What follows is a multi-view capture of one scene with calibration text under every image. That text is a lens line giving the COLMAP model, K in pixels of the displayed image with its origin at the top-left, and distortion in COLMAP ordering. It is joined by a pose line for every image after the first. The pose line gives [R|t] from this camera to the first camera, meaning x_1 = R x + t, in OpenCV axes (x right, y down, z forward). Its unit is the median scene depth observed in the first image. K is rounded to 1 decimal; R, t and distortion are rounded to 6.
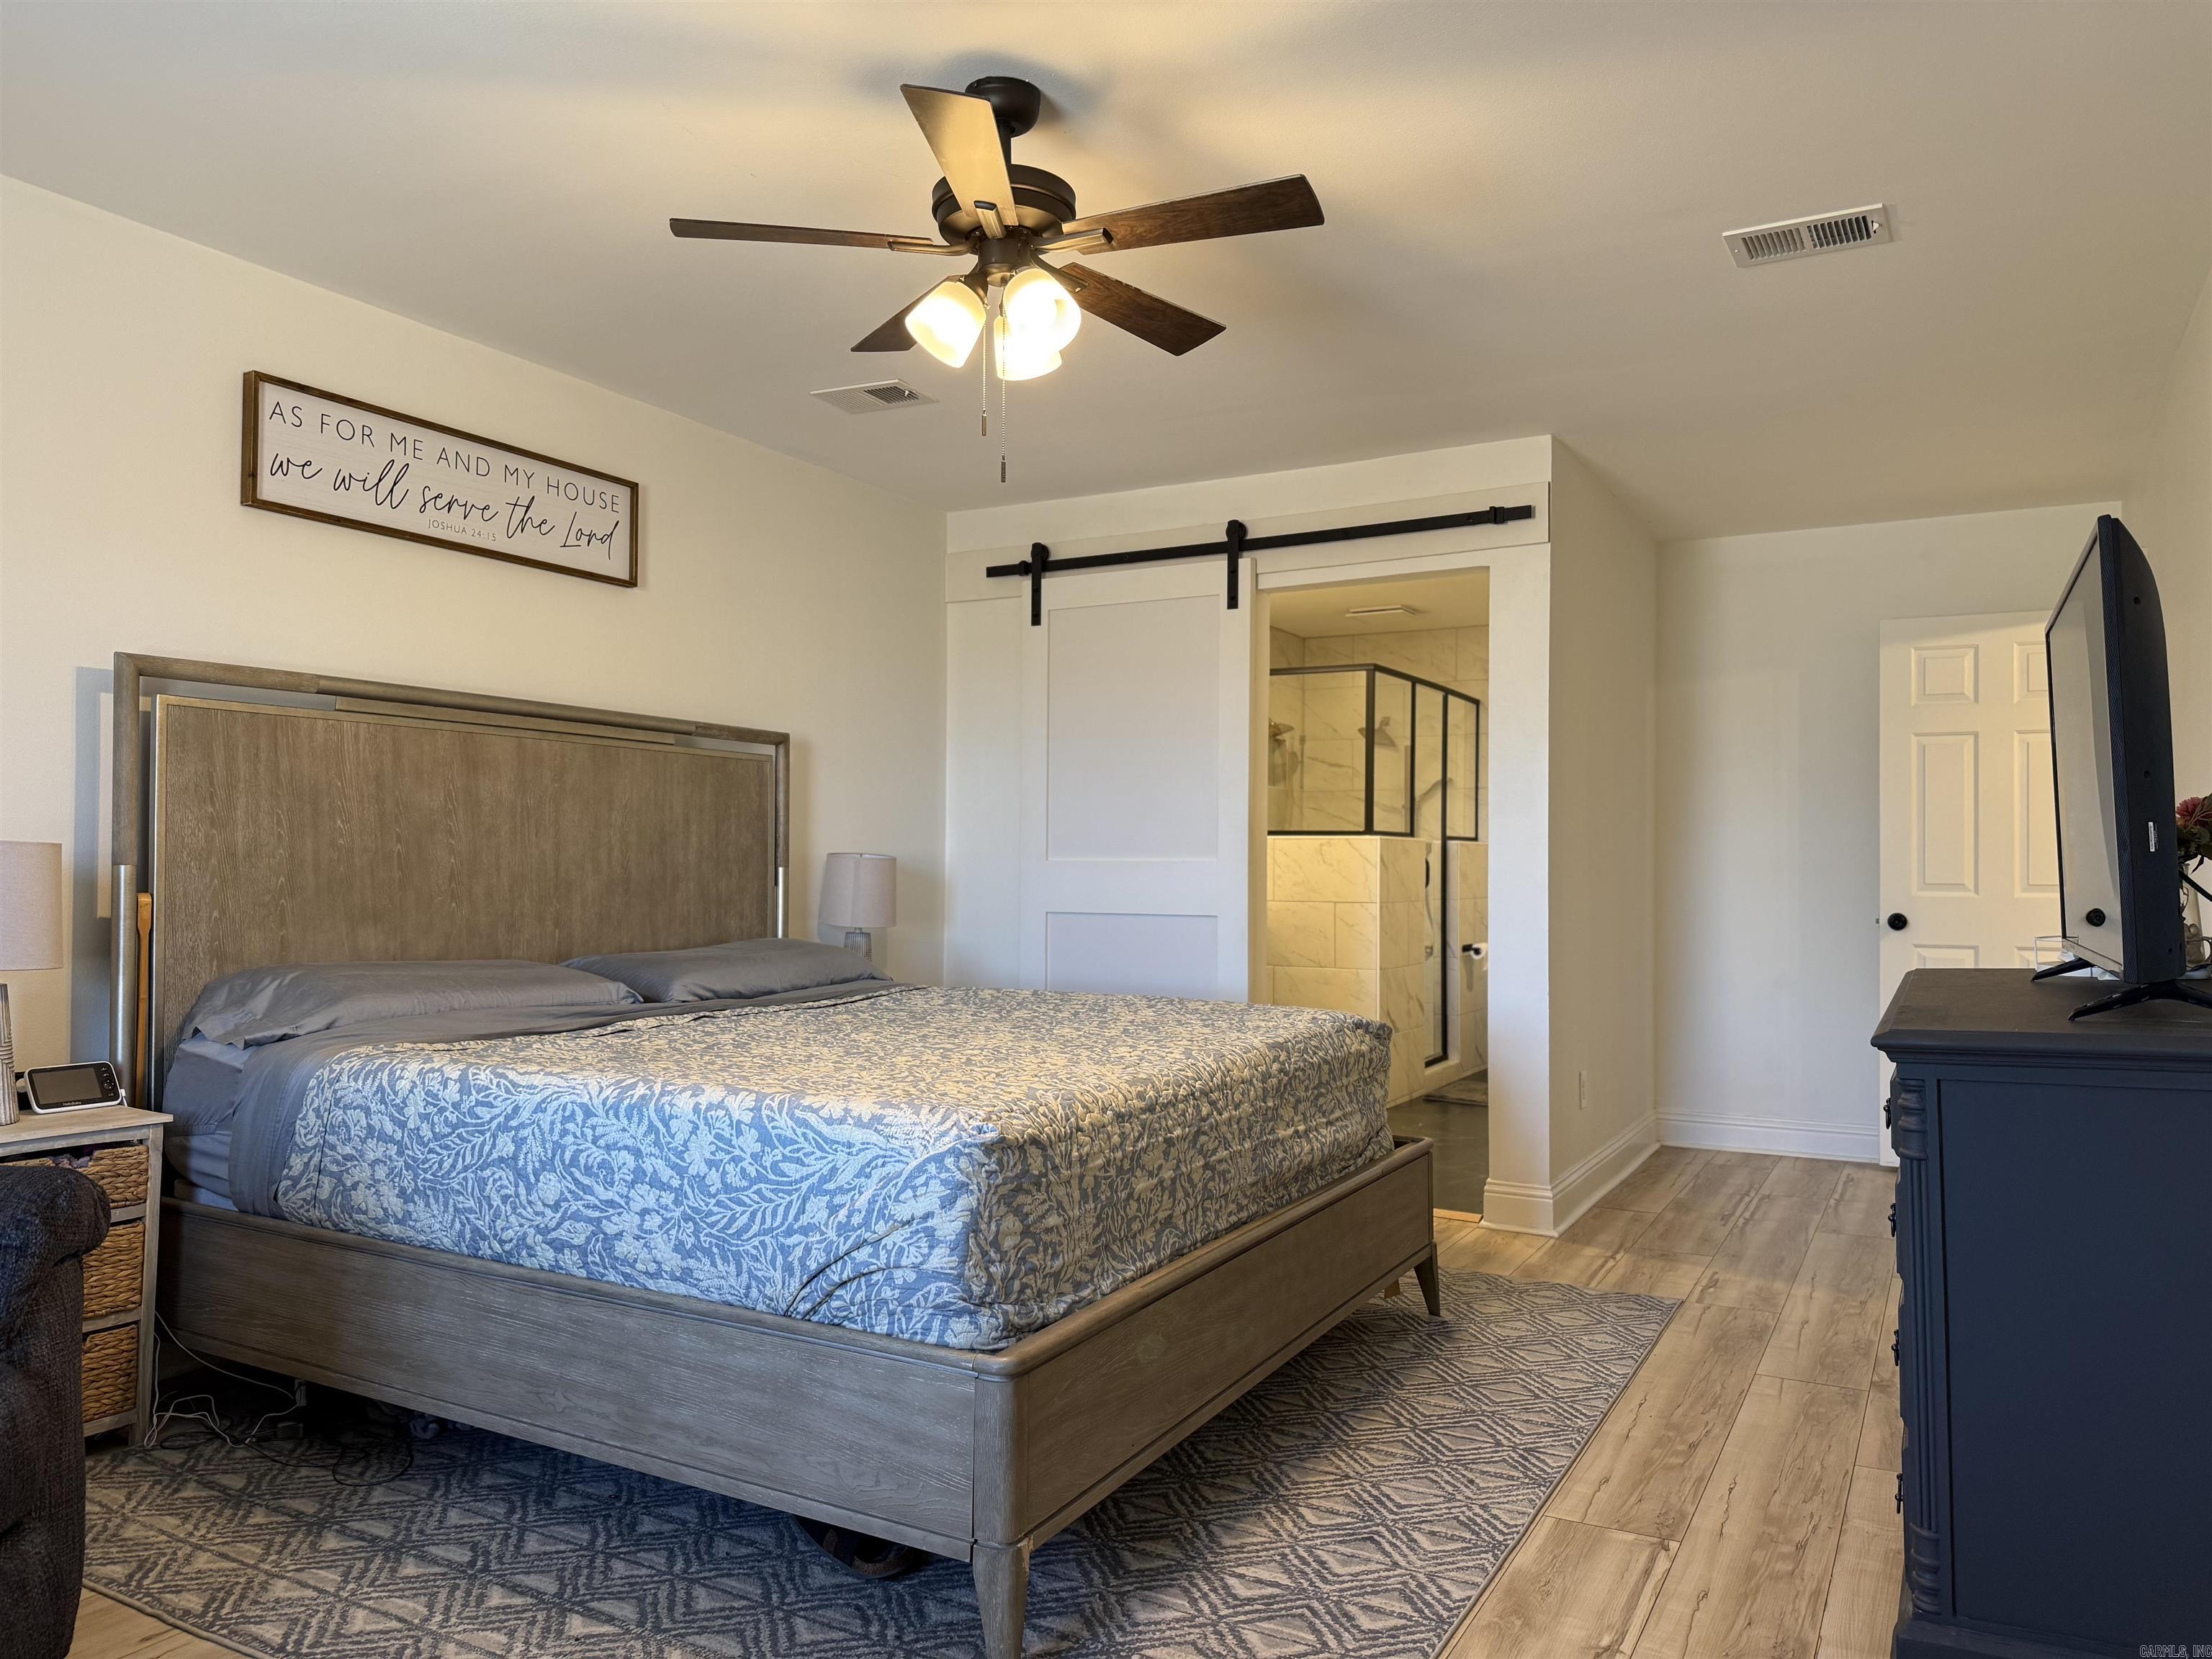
lens RADIAL K [[1557.8, 0, 1101.1], [0, 1557.8, 834.1], [0, 0, 1]] dist [0.021720, -0.030720]
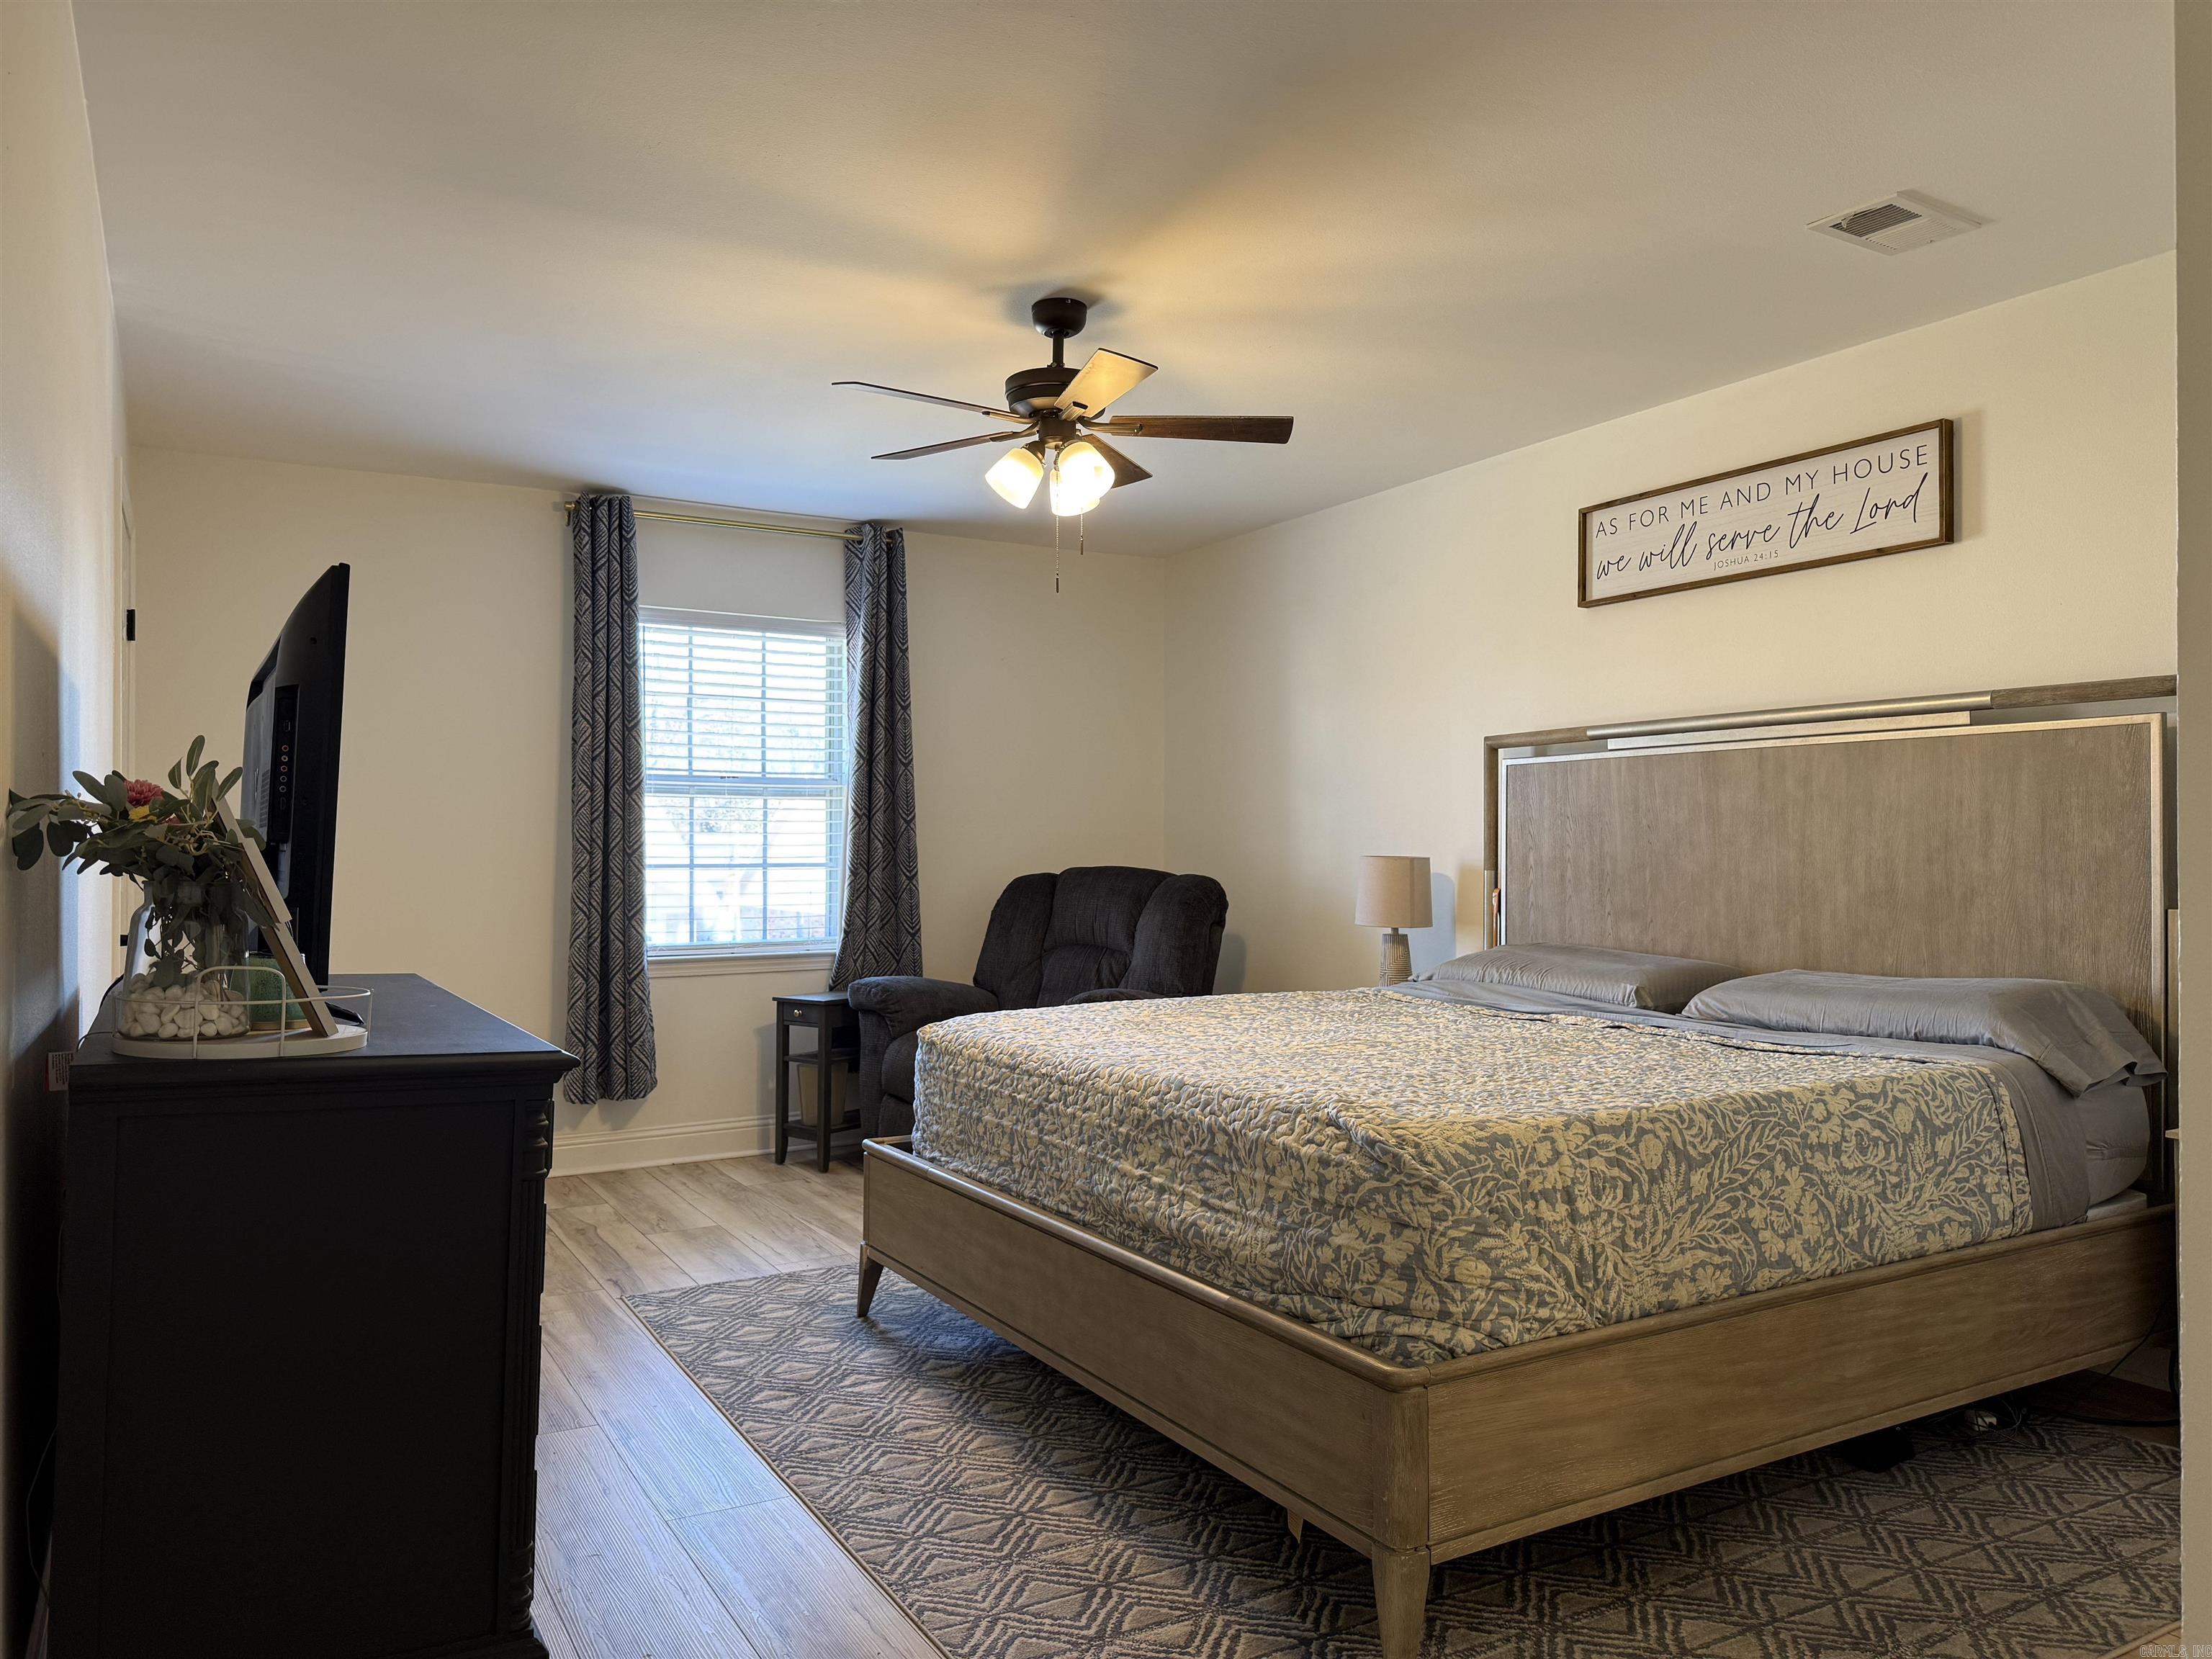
lens RADIAL K [[1557.8, 0, 1106.3], [0, 1557.8, 828.8], [0, 0, 1]] dist [0.021720, -0.030720]
pose [[-0.512688, -0.018763, -0.858370, 0.776683], [0.013503, 0.999461, -0.029912, 0.016663], [0.858469, -0.026926, -0.512158, 1.241972]]
